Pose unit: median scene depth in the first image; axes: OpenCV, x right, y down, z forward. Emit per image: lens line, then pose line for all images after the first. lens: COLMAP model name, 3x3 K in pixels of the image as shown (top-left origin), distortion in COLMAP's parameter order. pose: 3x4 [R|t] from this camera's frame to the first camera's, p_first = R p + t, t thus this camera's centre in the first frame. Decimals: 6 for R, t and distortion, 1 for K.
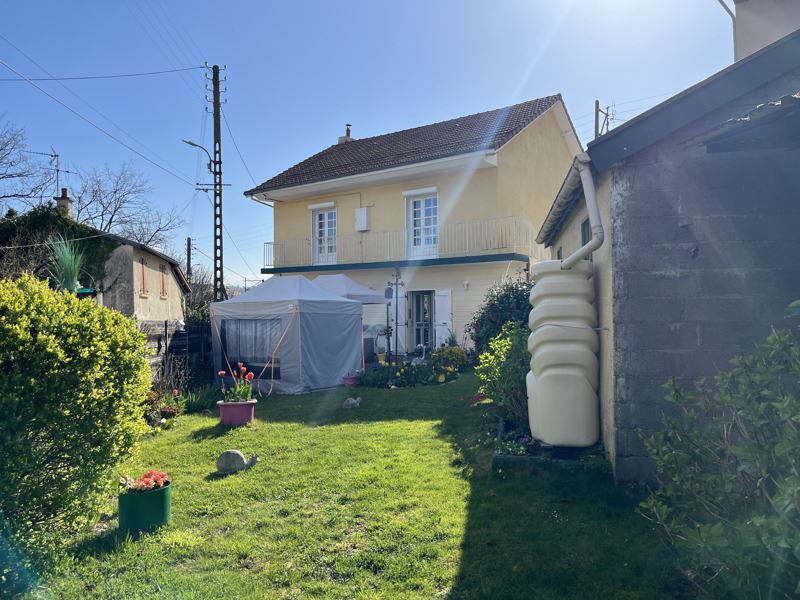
lens RADIAL K [[612.0, 0, 396.6], [0, 612.0, 298.7], [0, 0, 1]] dist [0.096636, -0.131095]
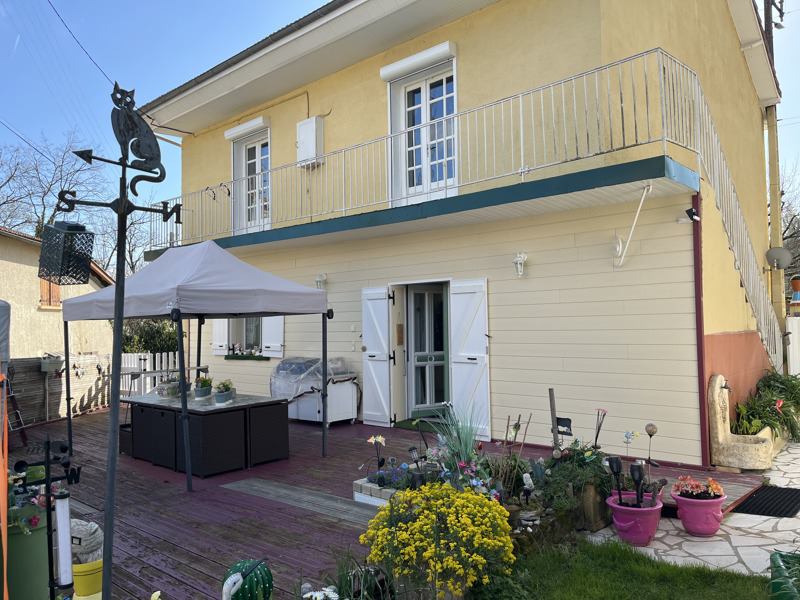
lens RADIAL K [[612.0, 0, 396.6], [0, 612.0, 298.7], [0, 0, 1]] dist [0.096636, -0.131095]
pose [[0.993965, -0.015263, -0.108634, 0.069157], [0.013578, 0.999776, -0.016240, 0.005160], [0.108858, 0.014667, 0.993949, 0.543533]]
